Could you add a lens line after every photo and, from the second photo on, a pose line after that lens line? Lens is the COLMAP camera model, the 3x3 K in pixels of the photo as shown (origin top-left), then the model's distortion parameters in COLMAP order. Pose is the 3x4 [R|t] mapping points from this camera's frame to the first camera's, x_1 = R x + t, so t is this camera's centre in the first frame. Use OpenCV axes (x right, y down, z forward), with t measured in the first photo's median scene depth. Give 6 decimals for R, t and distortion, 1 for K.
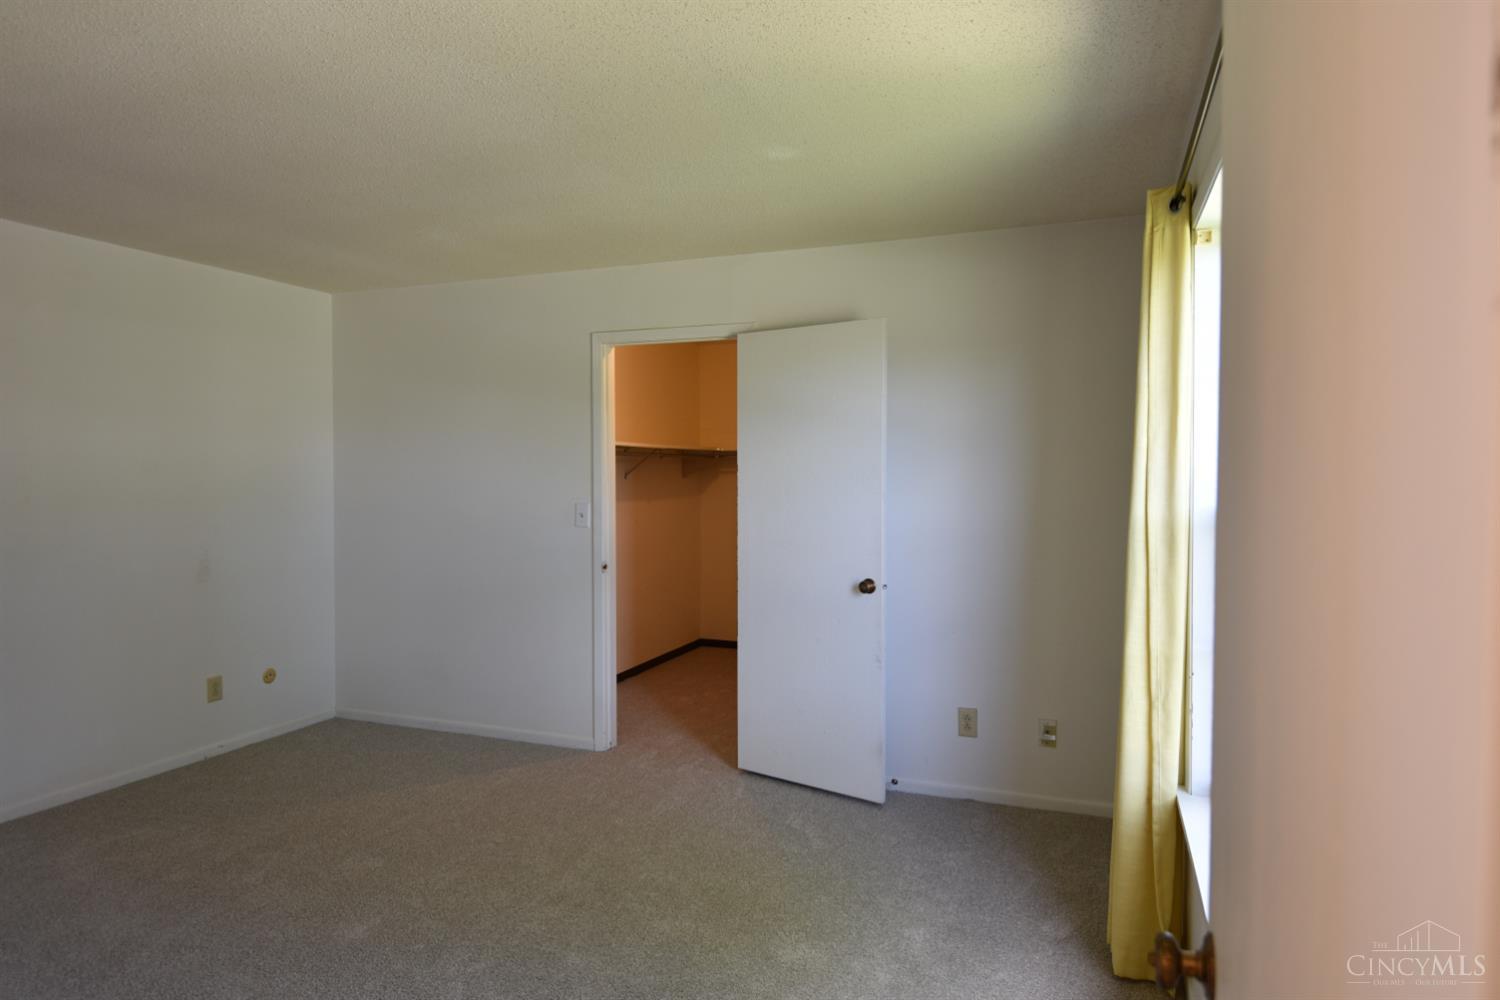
lens RADIAL K [[900.7, 0, 750.0], [0, 900.7, 500.0], [0, 0, 1]] dist [0.001993, 0.000201]
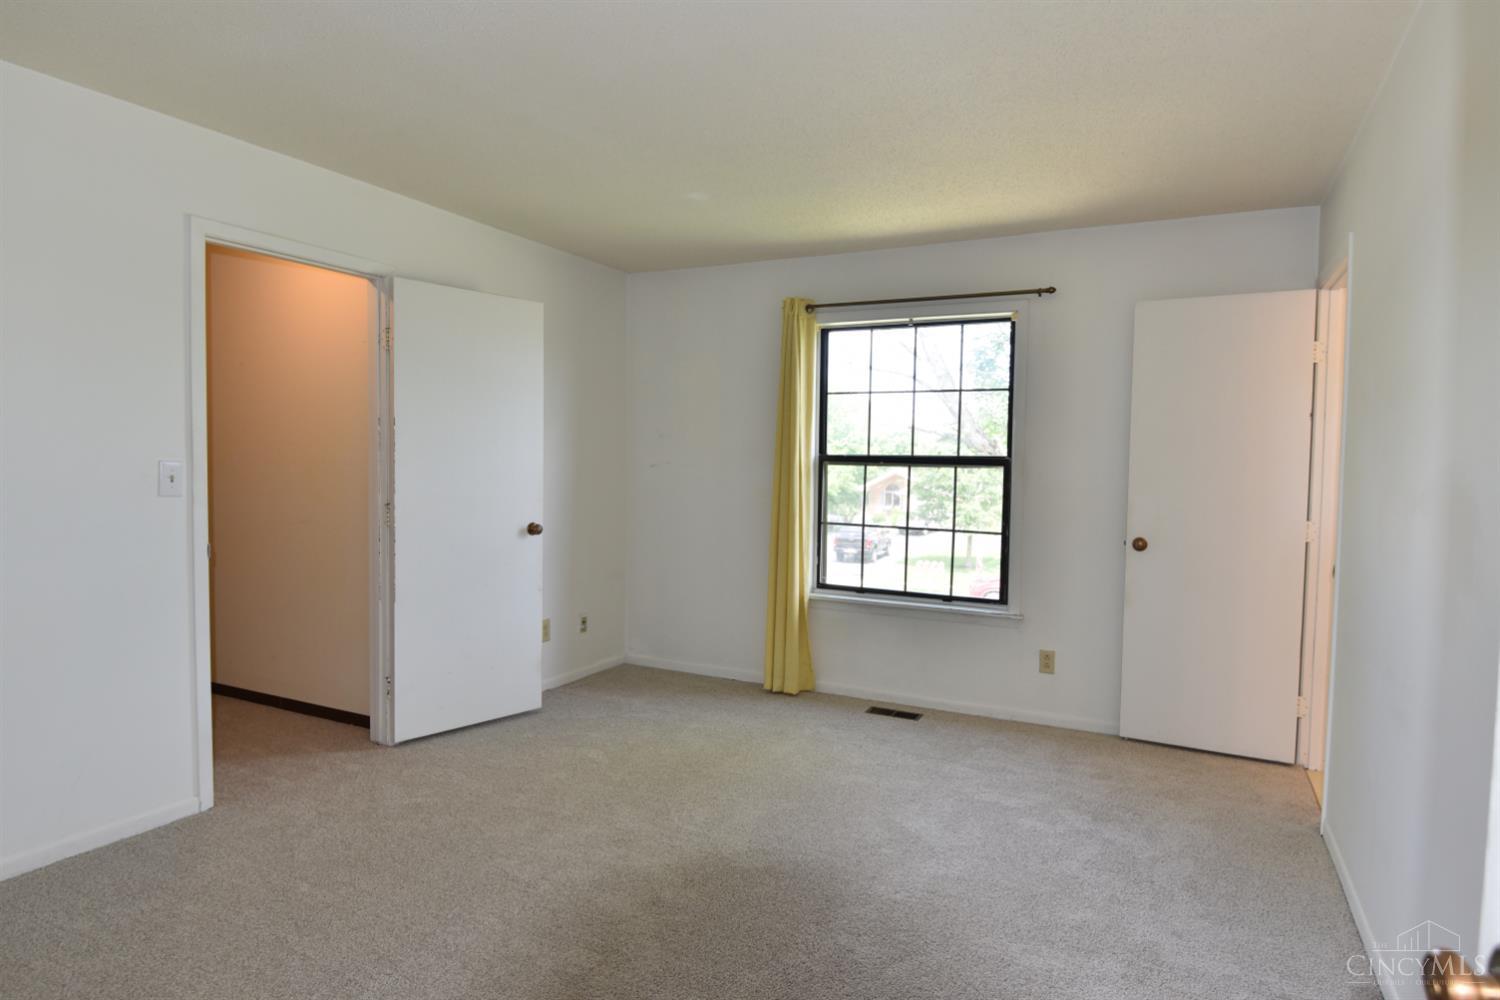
lens RADIAL K [[845.4, 0, 750.0], [0, 845.4, 500.0], [0, 0, 1]] dist [0.001716, 0.000046]
pose [[0.097818, -0.043227, 0.994265, -0.939817], [0.014988, 0.999007, 0.041959, 0.015645], [-0.995091, 0.010798, 0.098369, 0.602643]]
